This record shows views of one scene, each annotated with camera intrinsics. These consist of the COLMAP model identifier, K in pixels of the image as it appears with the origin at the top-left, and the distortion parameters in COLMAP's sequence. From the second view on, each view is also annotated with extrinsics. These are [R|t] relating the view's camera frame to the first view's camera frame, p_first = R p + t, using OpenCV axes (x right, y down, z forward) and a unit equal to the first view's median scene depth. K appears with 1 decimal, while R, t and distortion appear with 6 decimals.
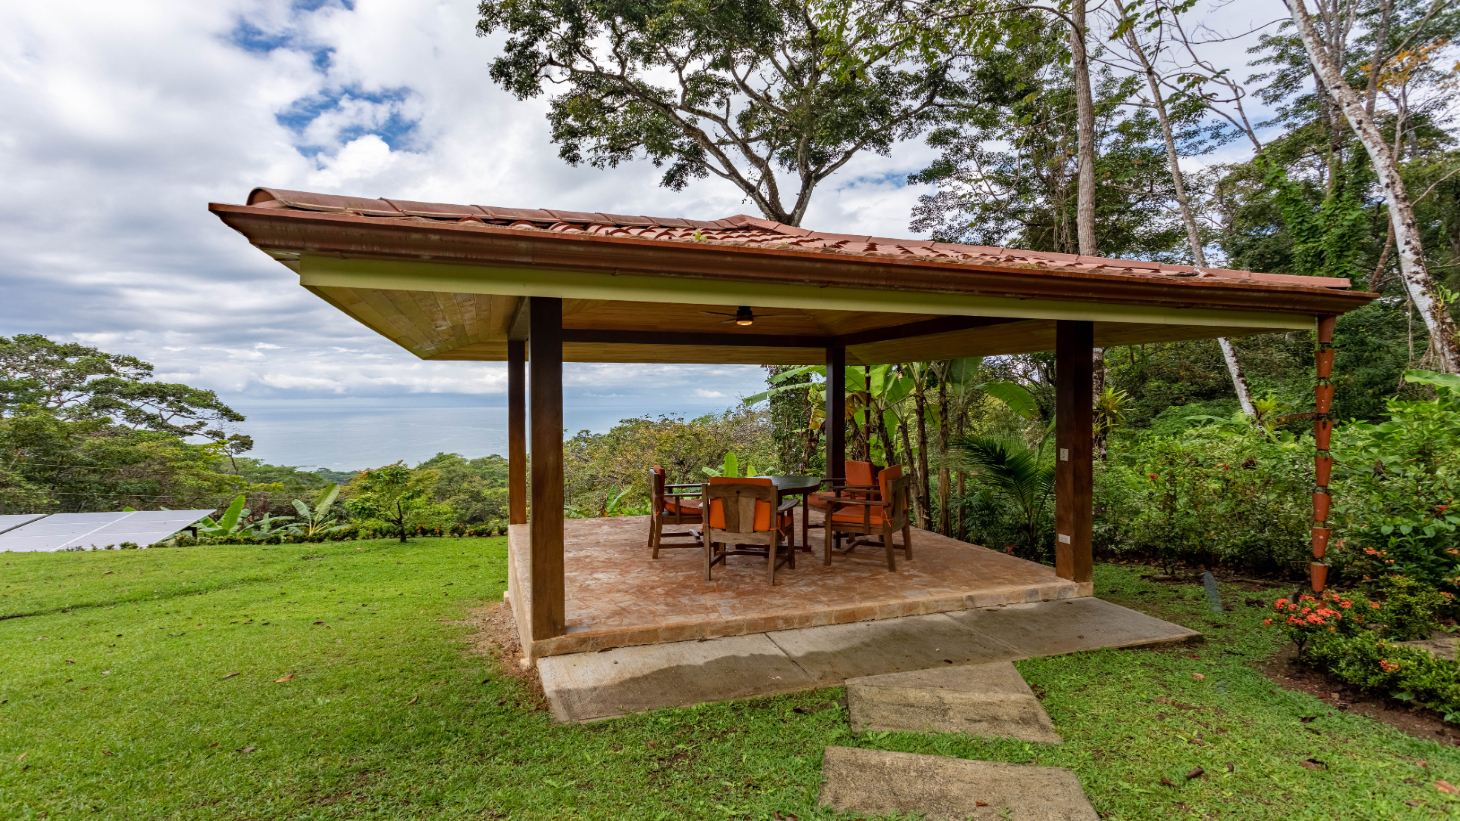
lens RADIAL K [[848.0, 0, 730.0], [0, 848.0, 410.5], [0, 0, 1]] dist [0.002870, 0.000824]
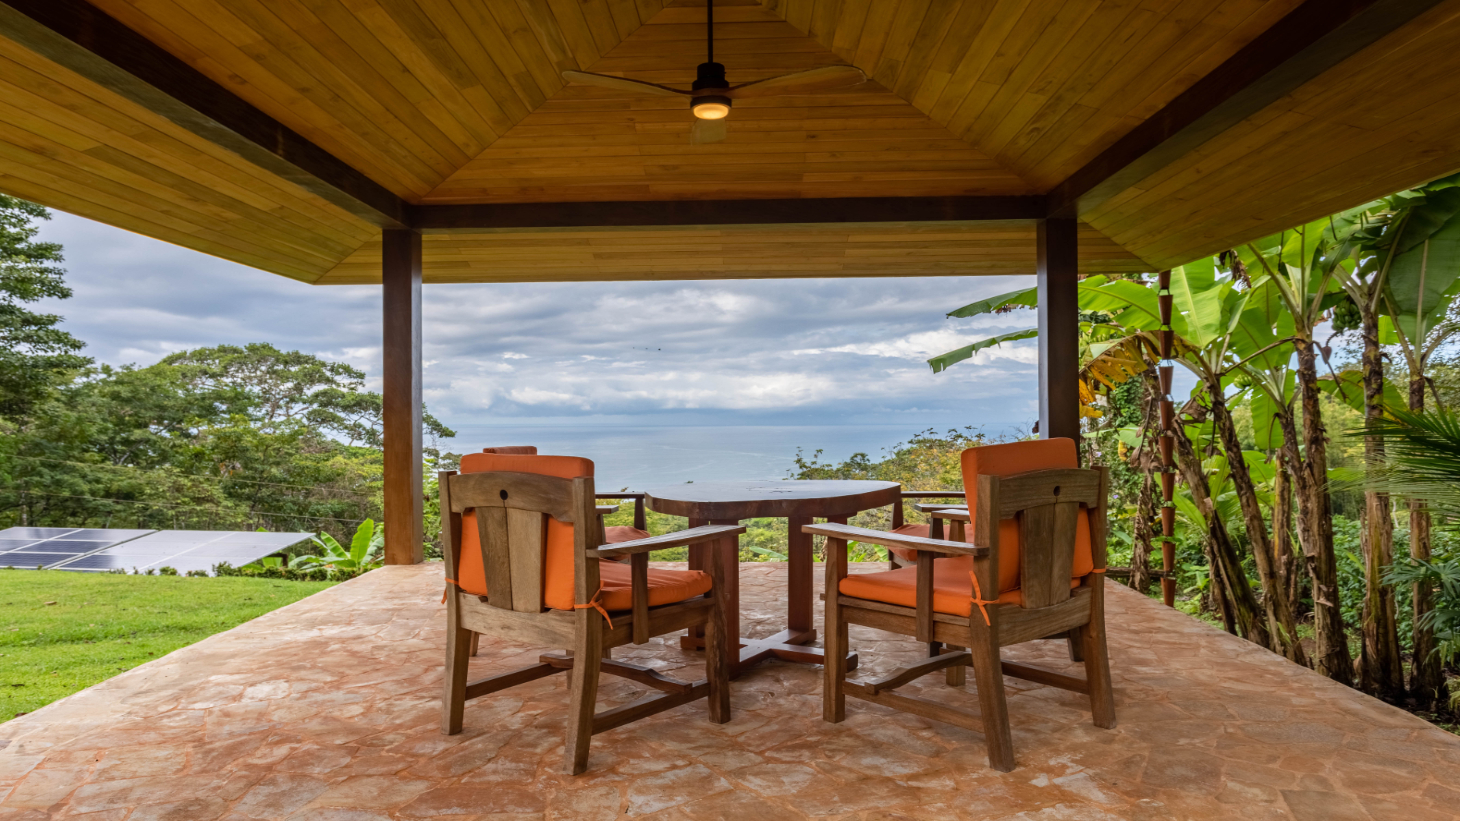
lens RADIAL K [[979.8, 0, 730.0], [0, 979.8, 410.5], [0, 0, 1]] dist [-0.004466, 0.001932]
pose [[0.914877, -0.012206, -0.403548, 0.097000], [-0.004225, 0.999199, -0.039802, 0.028527], [0.403711, 0.038119, 0.914092, 0.245009]]
